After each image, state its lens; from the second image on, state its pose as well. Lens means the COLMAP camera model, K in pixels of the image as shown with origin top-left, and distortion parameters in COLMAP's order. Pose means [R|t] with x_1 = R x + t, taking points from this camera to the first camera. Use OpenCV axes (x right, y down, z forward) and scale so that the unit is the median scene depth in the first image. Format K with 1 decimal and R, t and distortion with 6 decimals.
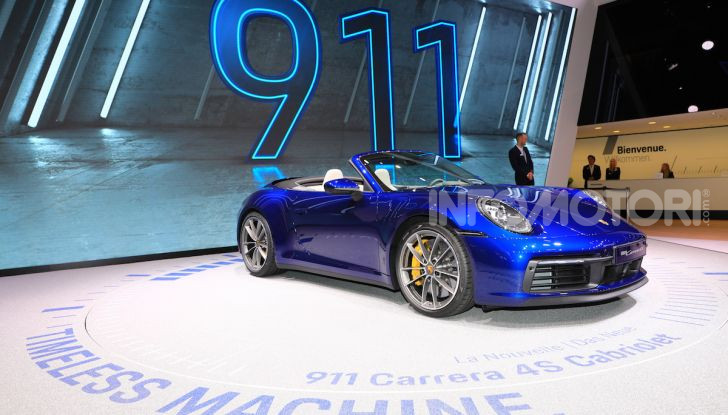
lens RADIAL K [[500.6, 0, 364.0], [0, 500.6, 207.5], [0, 0, 1]] dist [-0.109177, 0.091721]
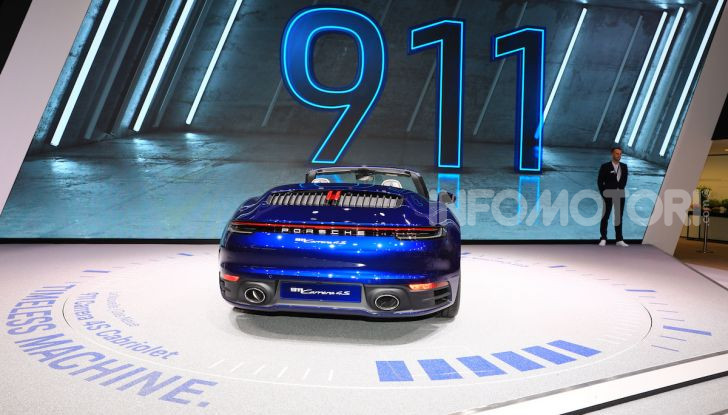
lens RADIAL K [[500.6, 0, 364.0], [0, 500.6, 207.5], [0, 0, 1]] dist [-0.109177, 0.091721]
pose [[0.926954, 0.080379, -0.366462, 0.275804], [-0.078968, 0.996699, 0.018867, -0.026319], [0.366769, 0.011451, 0.930242, 0.006896]]
